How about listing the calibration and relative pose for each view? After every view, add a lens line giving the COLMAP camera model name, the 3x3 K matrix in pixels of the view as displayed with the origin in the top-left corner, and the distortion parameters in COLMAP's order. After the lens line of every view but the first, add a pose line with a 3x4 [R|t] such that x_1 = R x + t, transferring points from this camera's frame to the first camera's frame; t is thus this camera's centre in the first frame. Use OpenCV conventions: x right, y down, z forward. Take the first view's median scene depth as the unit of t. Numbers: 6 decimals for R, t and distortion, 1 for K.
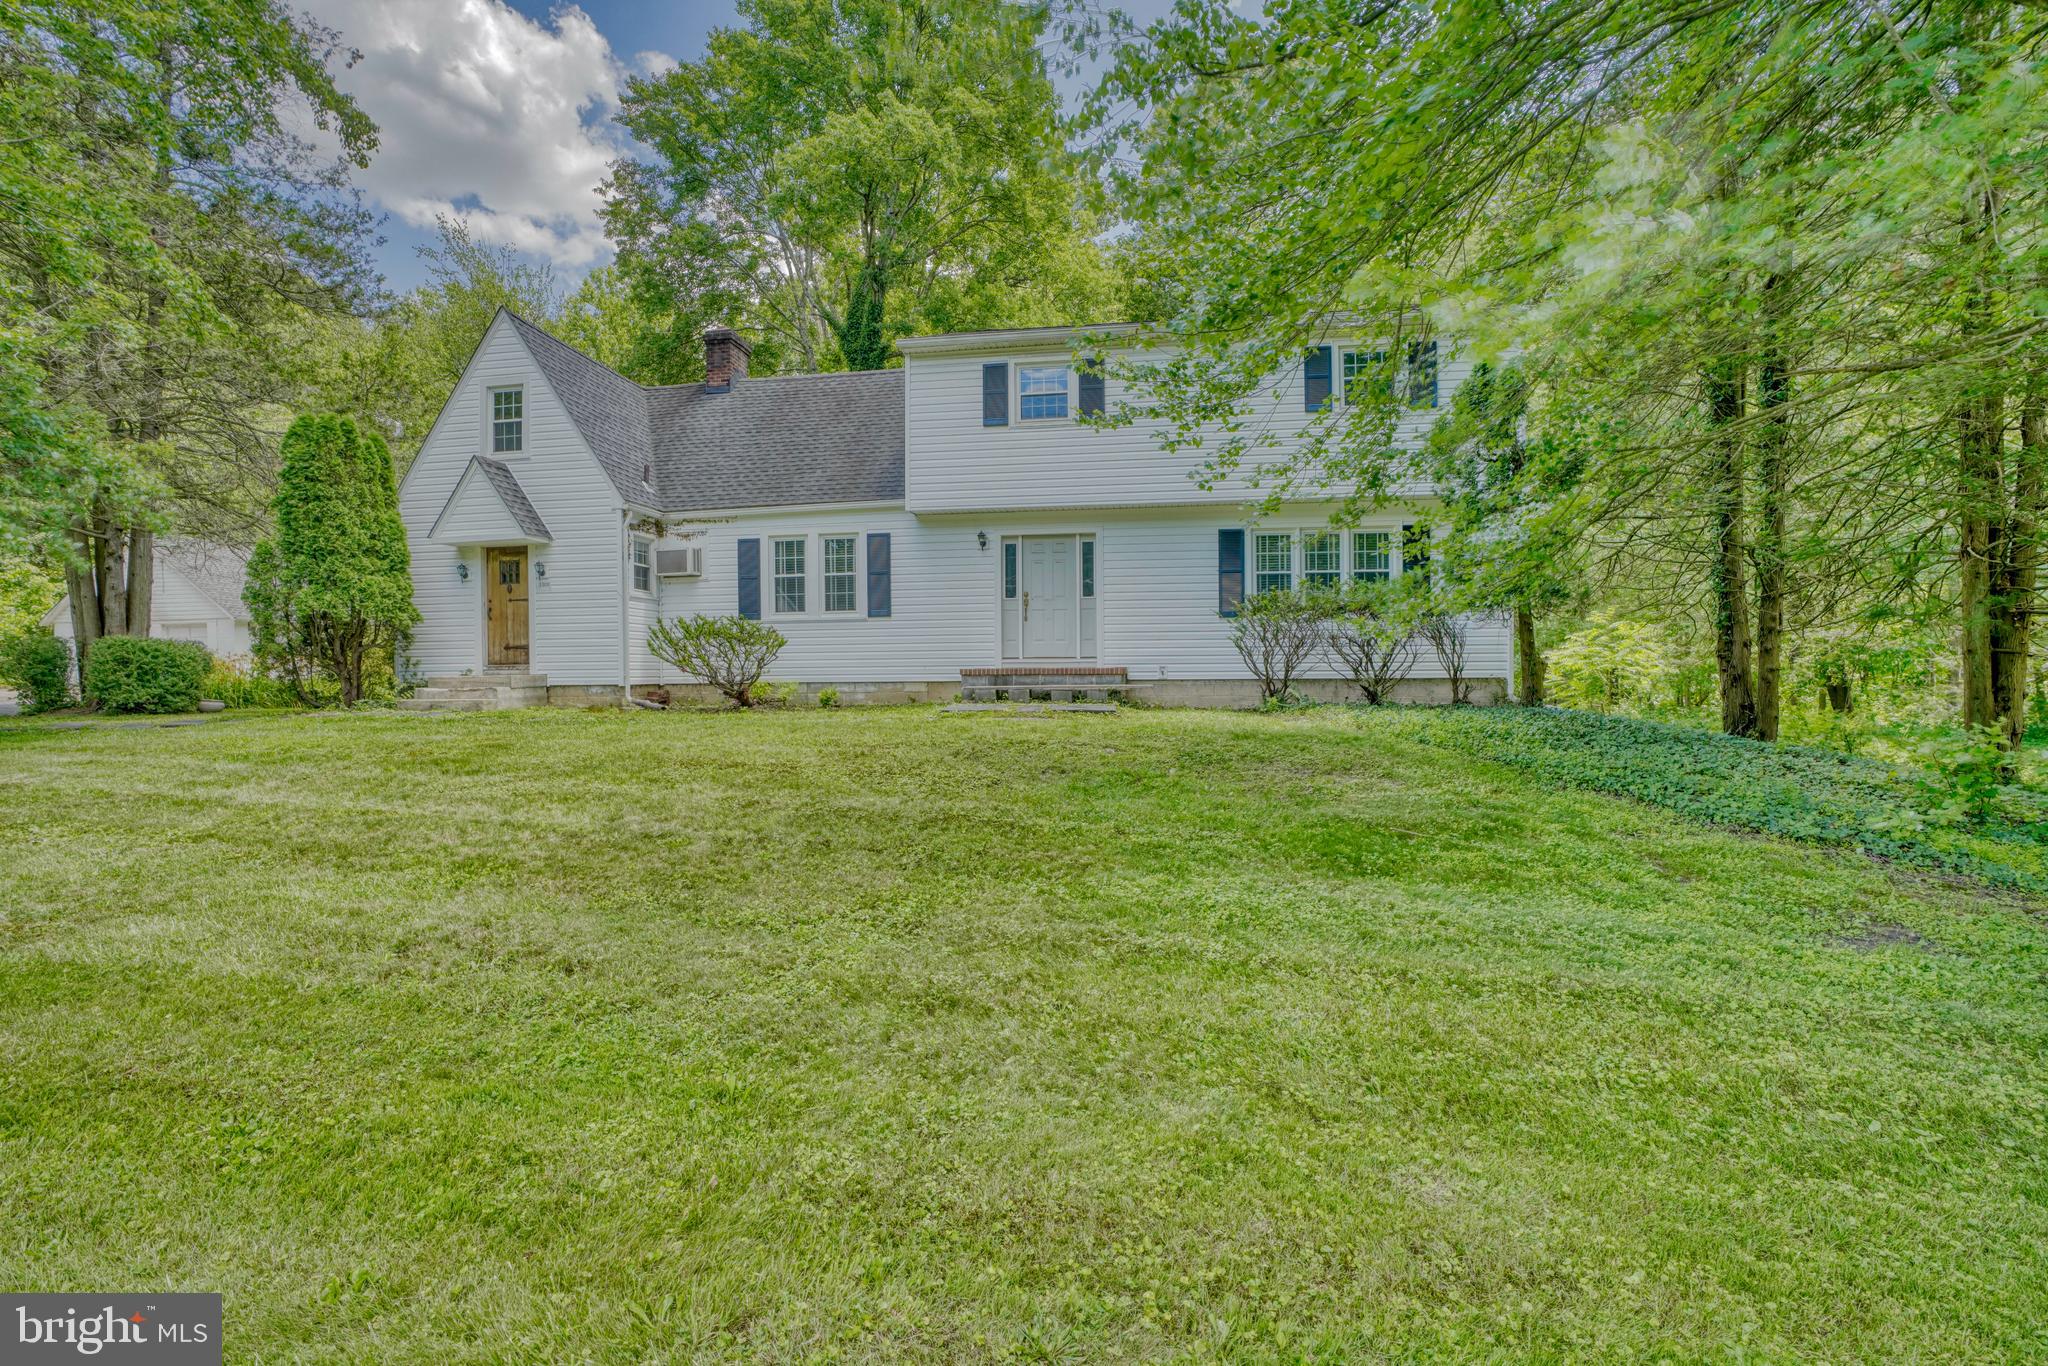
lens RADIAL K [[941.0, 0, 1025.0], [0, 941.0, 655.8], [0, 0, 1]] dist [-0.023916, 0.000060]
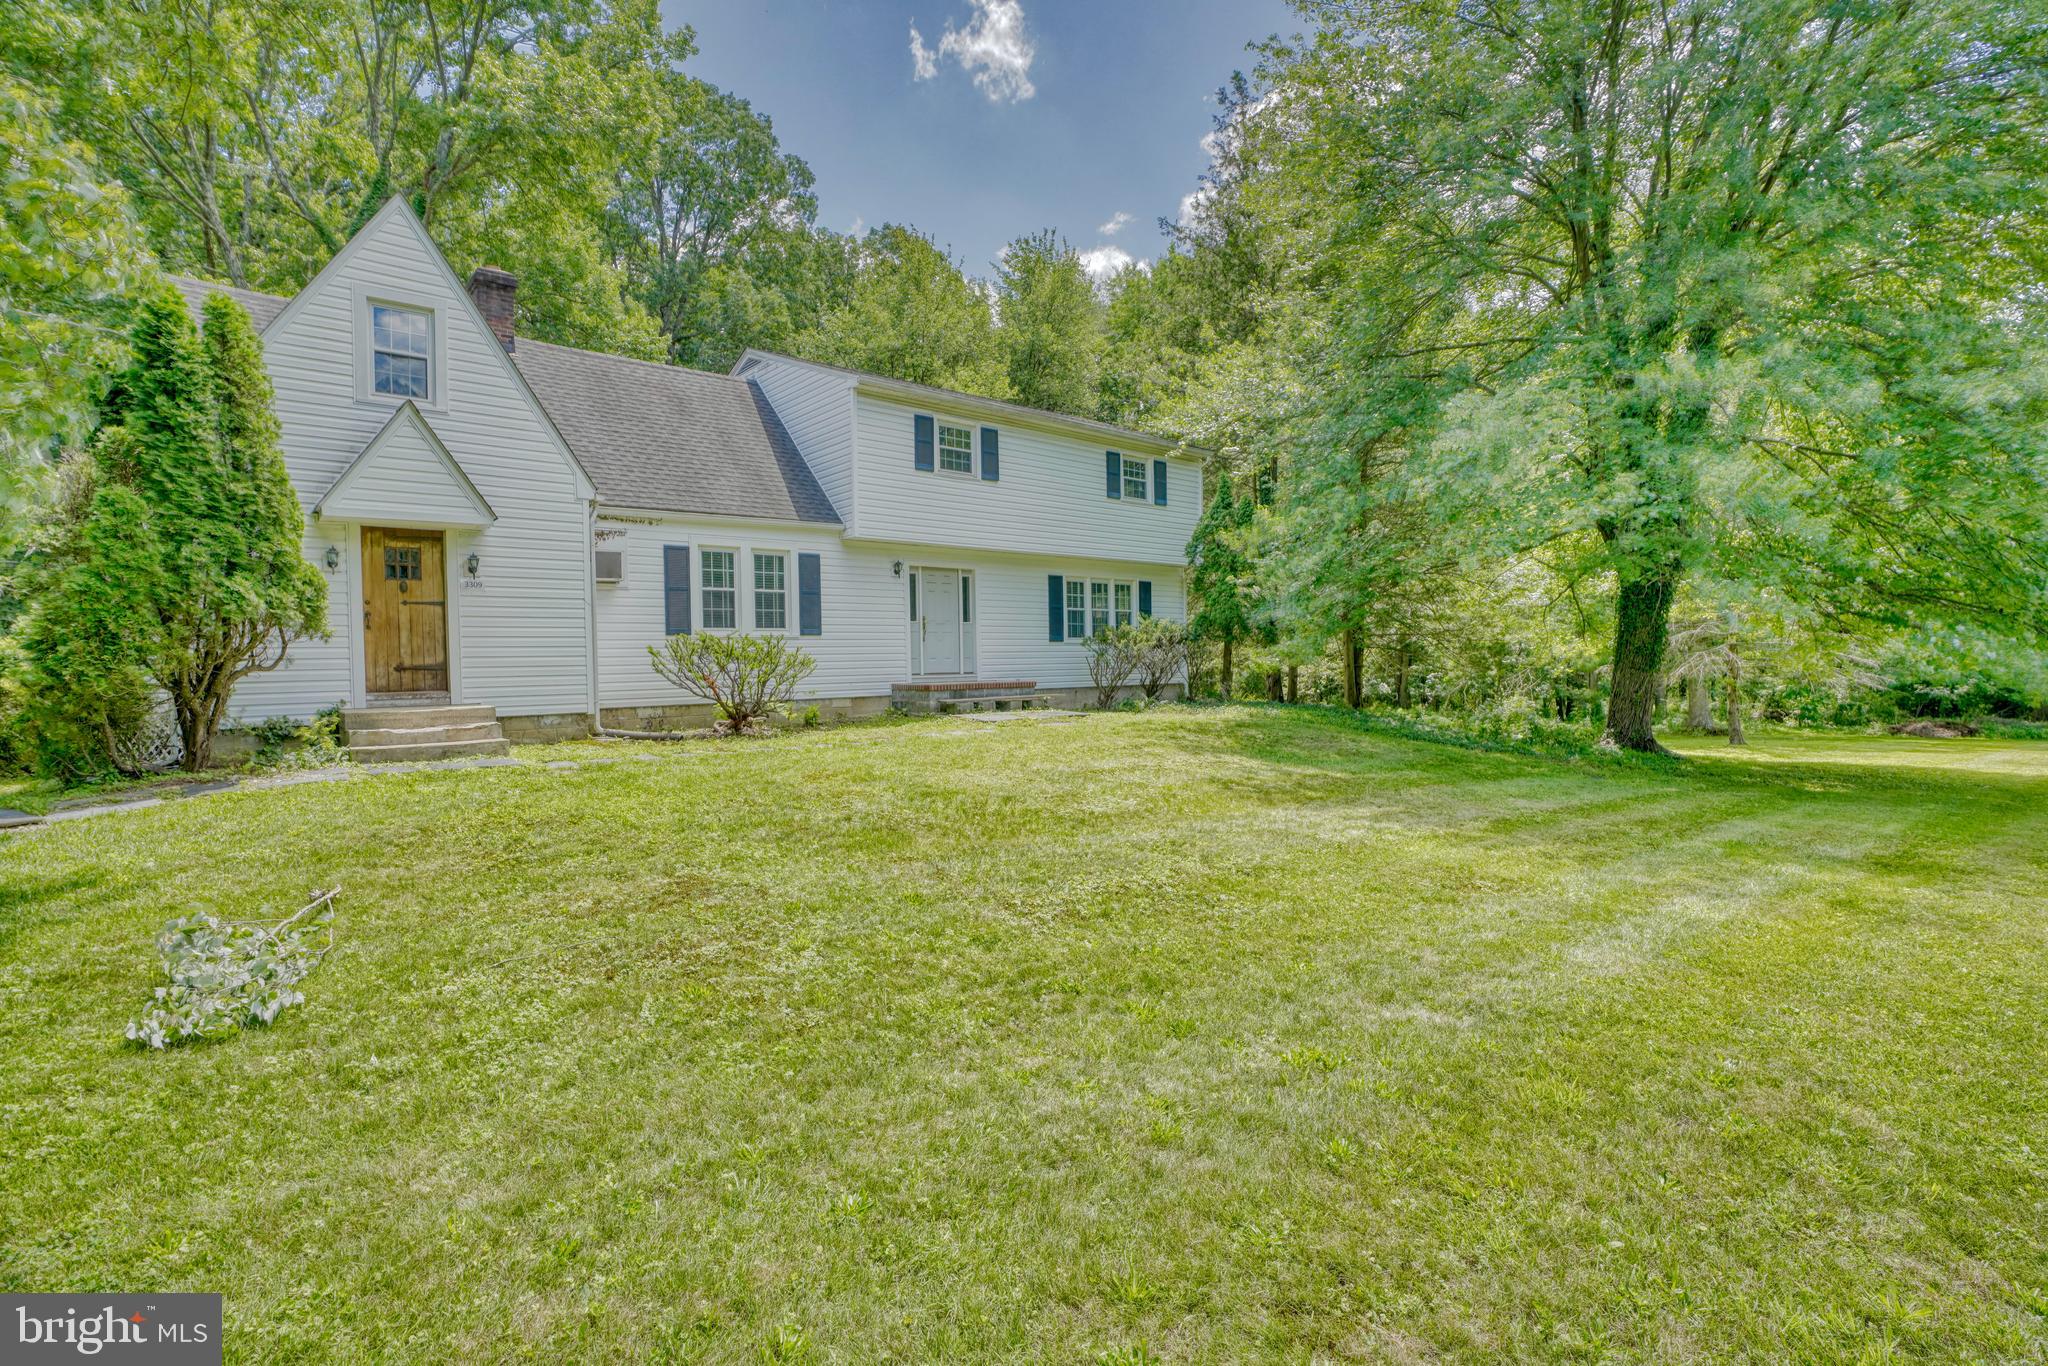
lens RADIAL K [[936.5, 0, 1017.6], [0, 936.5, 660.1], [0, 0, 1]] dist [-0.021120, 0.000537]
pose [[0.646388, -0.000445, 0.763009, -0.799454], [0.007459, 0.999956, -0.005735, -0.007734], [-0.762972, 0.009398, 0.646363, 0.180129]]
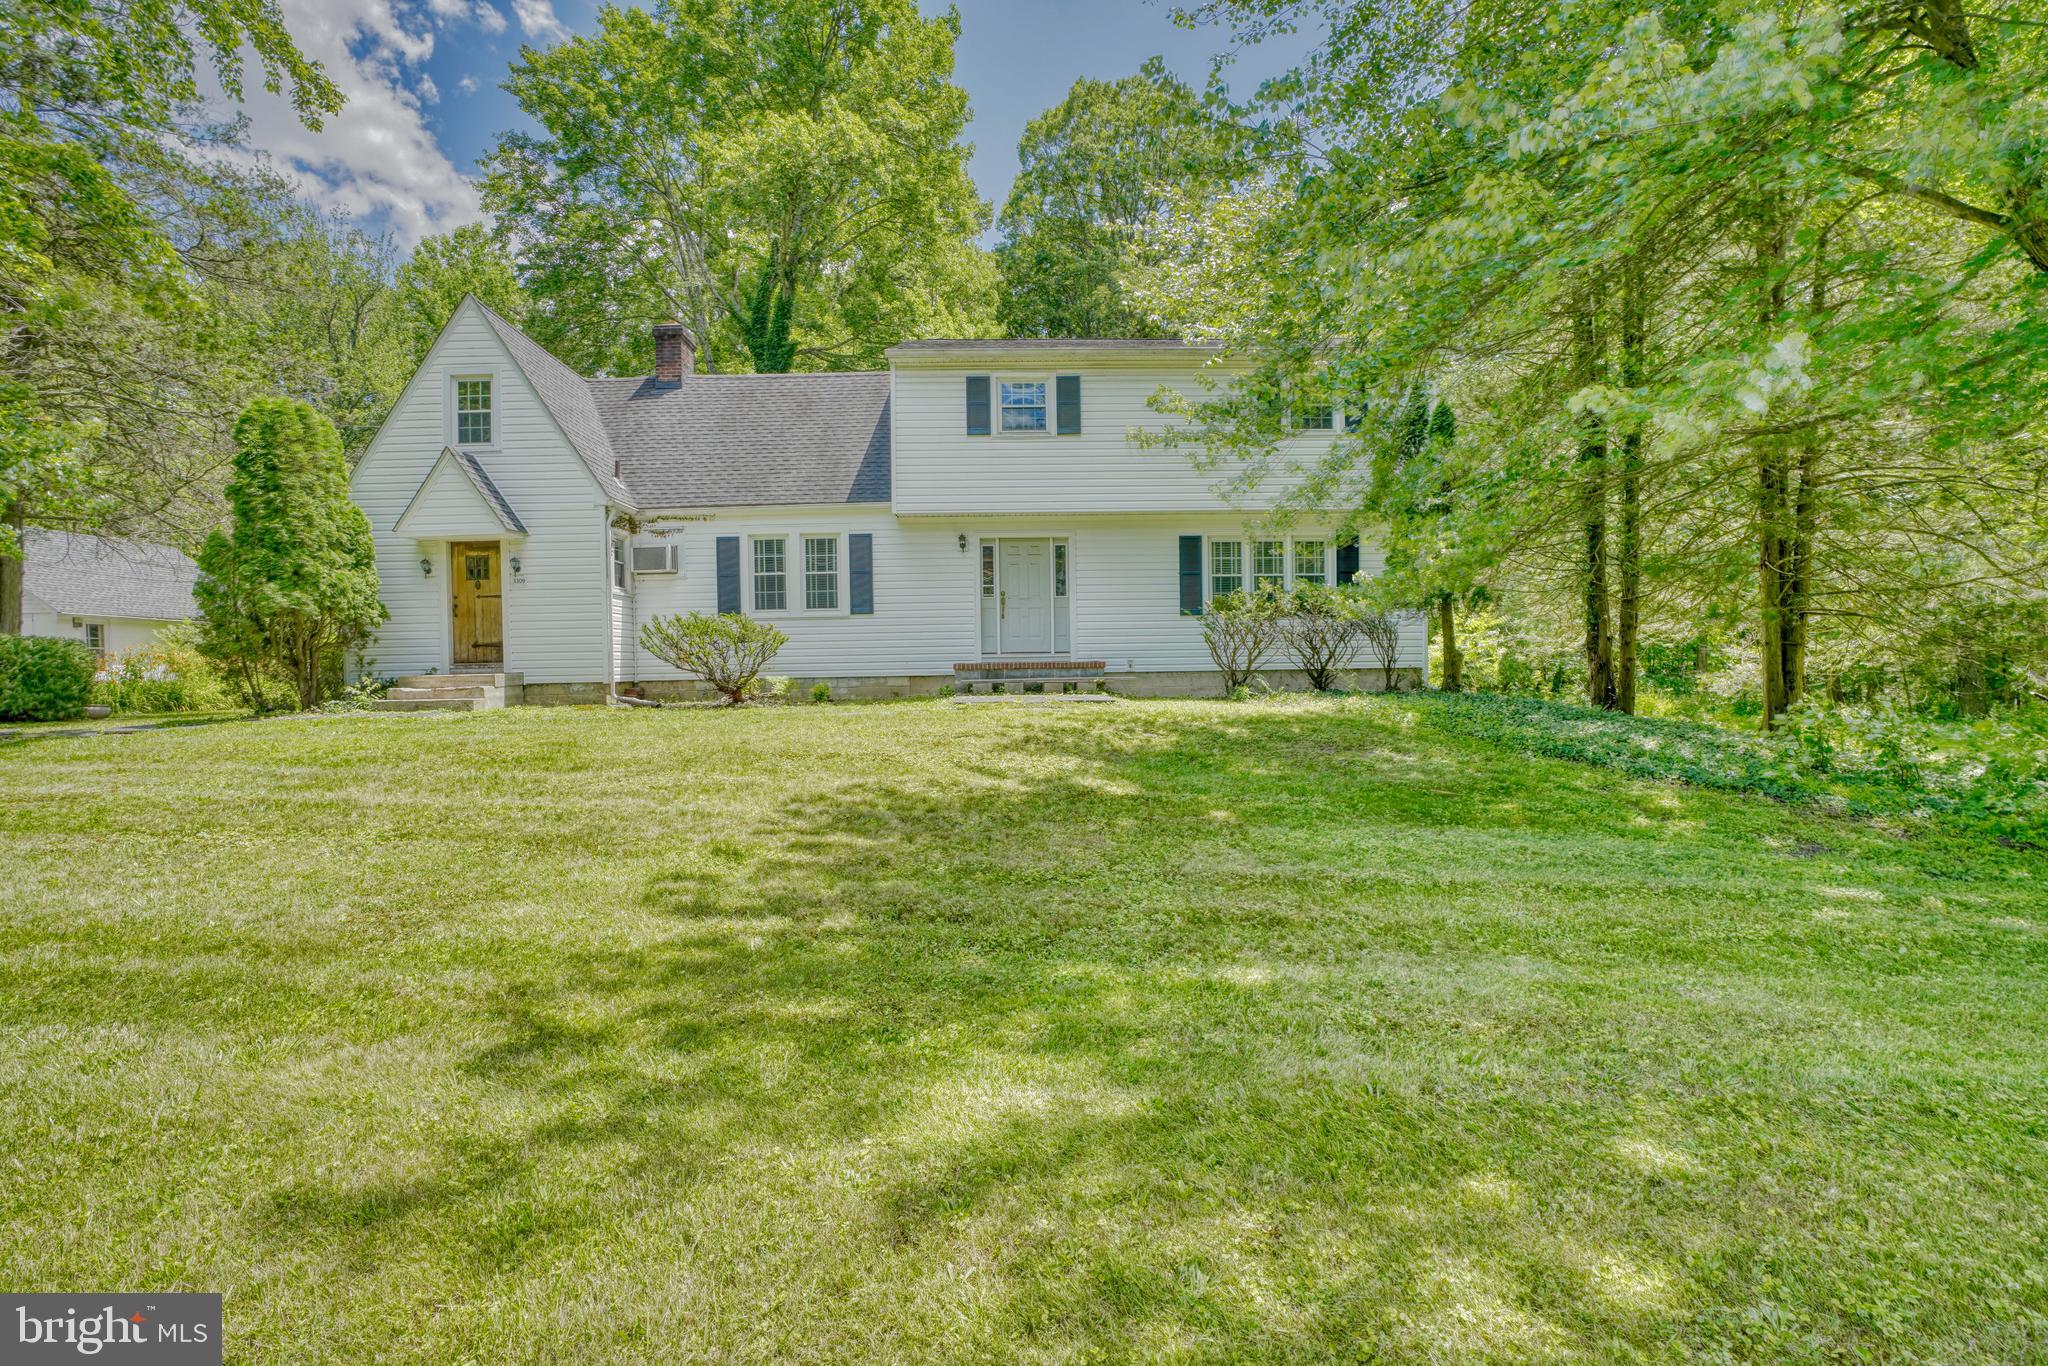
lens RADIAL K [[936.5, 0, 1017.6], [0, 936.5, 660.1], [0, 0, 1]] dist [-0.021120, 0.000537]
pose [[0.983925, -0.007189, 0.178439, -0.174305], [0.005403, 0.999930, 0.010491, -0.000764], [-0.178502, -0.009358, 0.983895, -0.052575]]
